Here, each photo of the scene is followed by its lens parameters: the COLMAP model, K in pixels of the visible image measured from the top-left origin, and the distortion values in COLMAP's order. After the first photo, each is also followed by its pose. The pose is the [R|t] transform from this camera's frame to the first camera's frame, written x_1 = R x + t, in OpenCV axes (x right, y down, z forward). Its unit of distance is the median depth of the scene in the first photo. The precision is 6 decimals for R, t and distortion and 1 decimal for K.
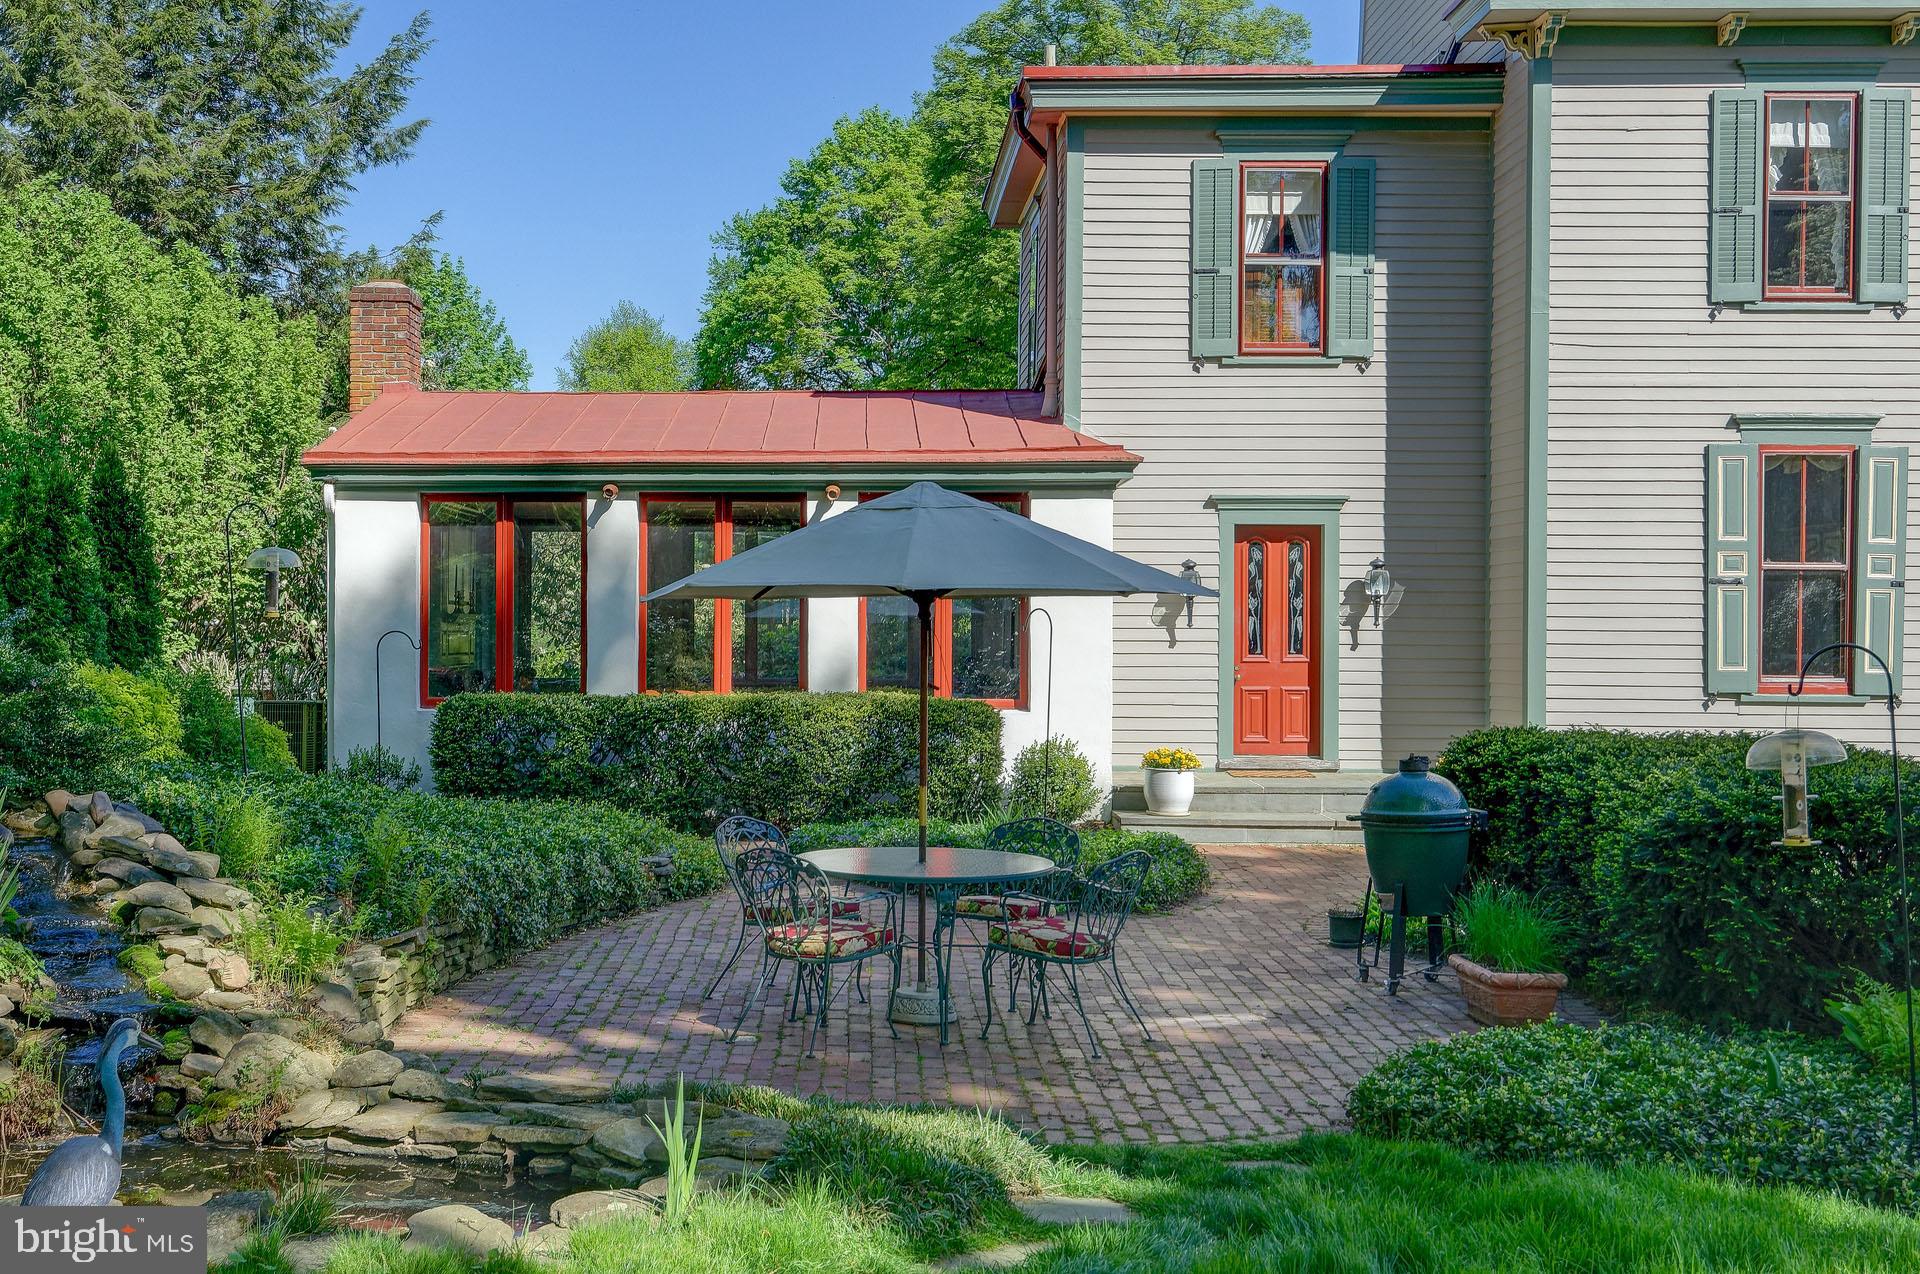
lens RADIAL K [[2361.2, 0, 960.0], [0, 2361.2, 637.0], [0, 0, 1]] dist [0.005671, -0.011866]
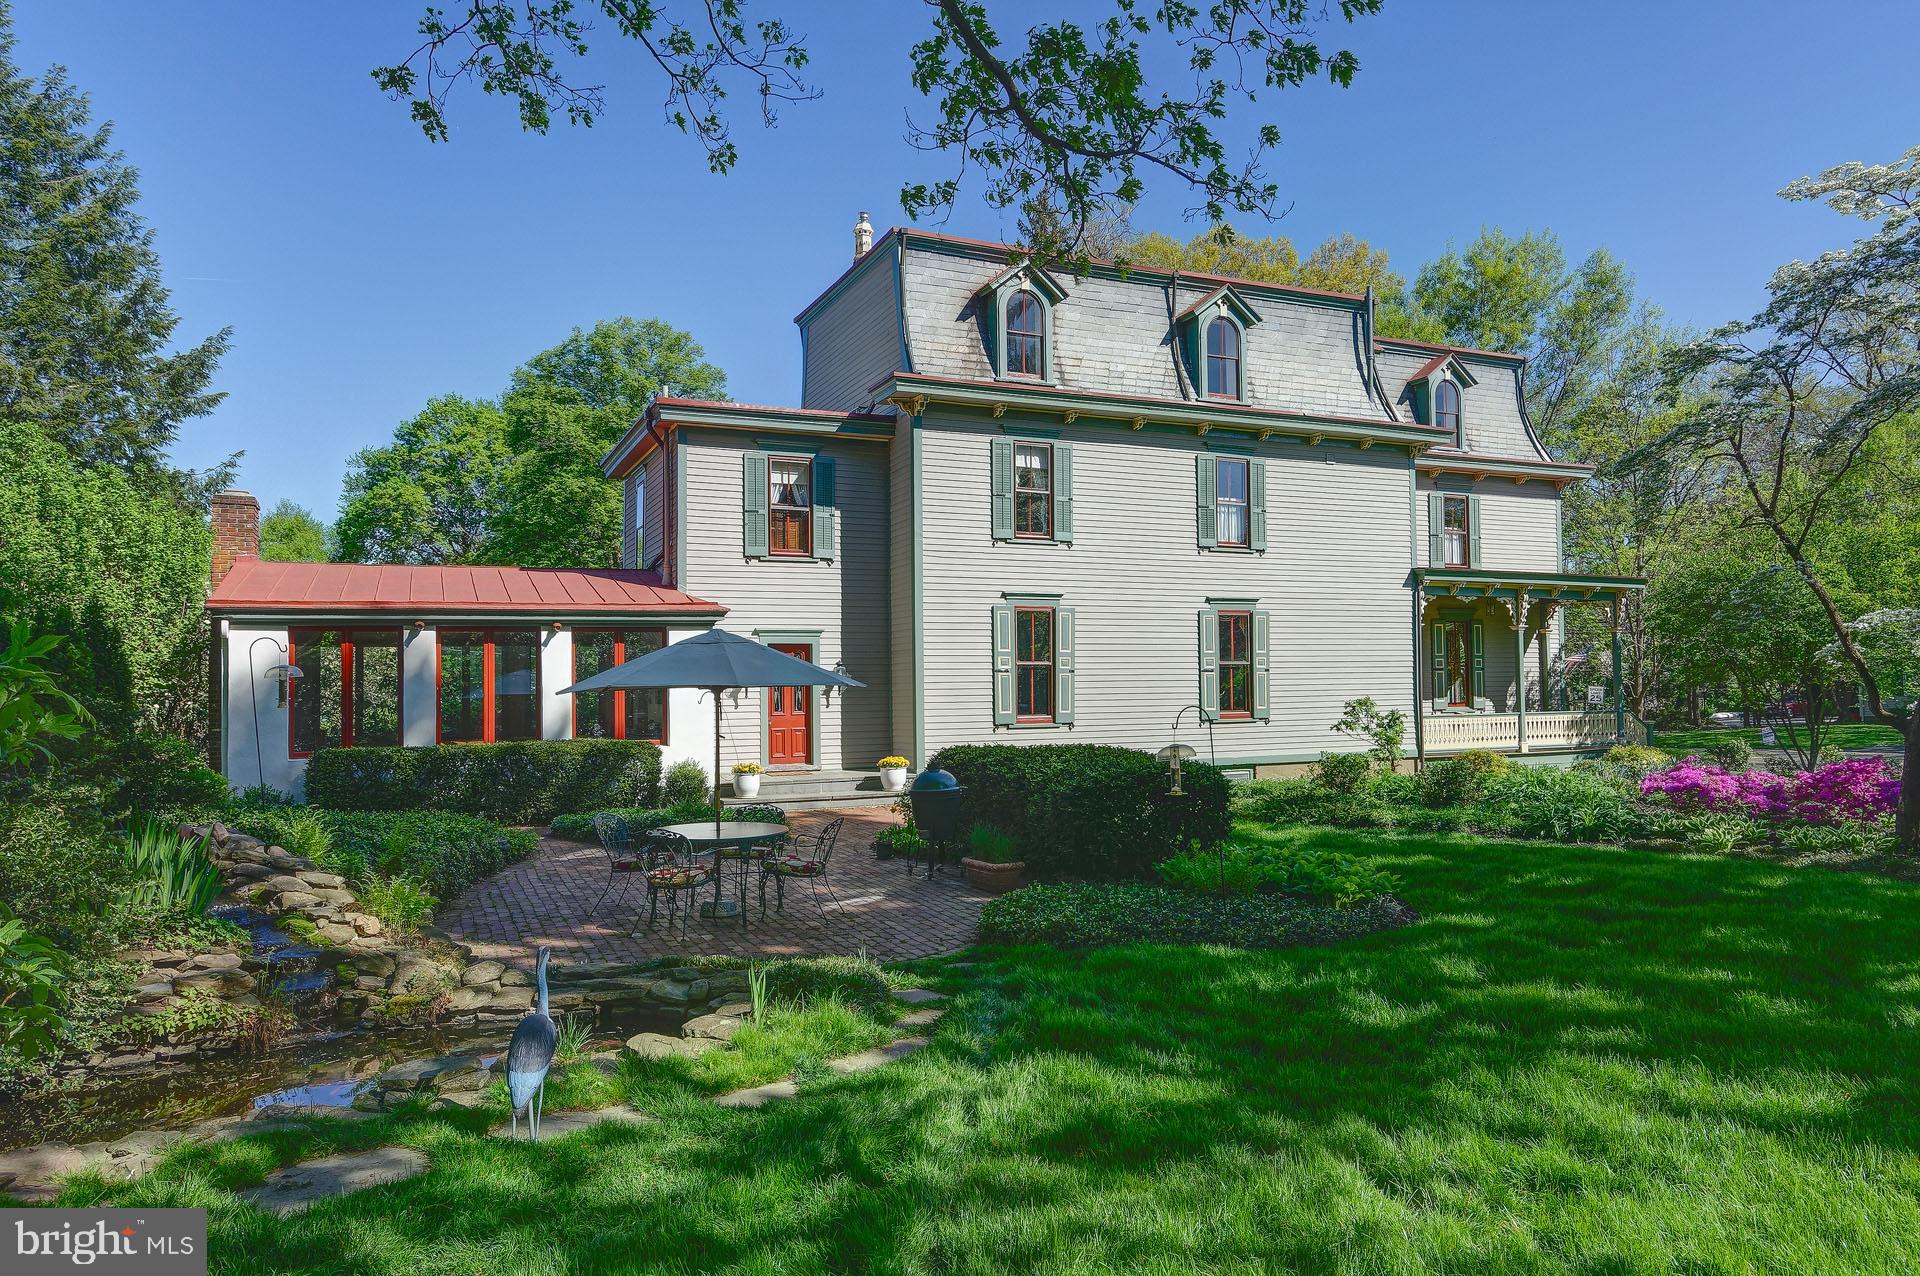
lens RADIAL K [[1318.5, 0, 960.0], [0, 1318.5, 638.0], [0, 0, 1]] dist [0.002855, 0.002229]
pose [[0.880991, -0.001043, 0.473132, -0.253389], [0.018242, 0.999329, -0.031764, -0.015553], [-0.472781, 0.036615, 0.880419, -0.015455]]
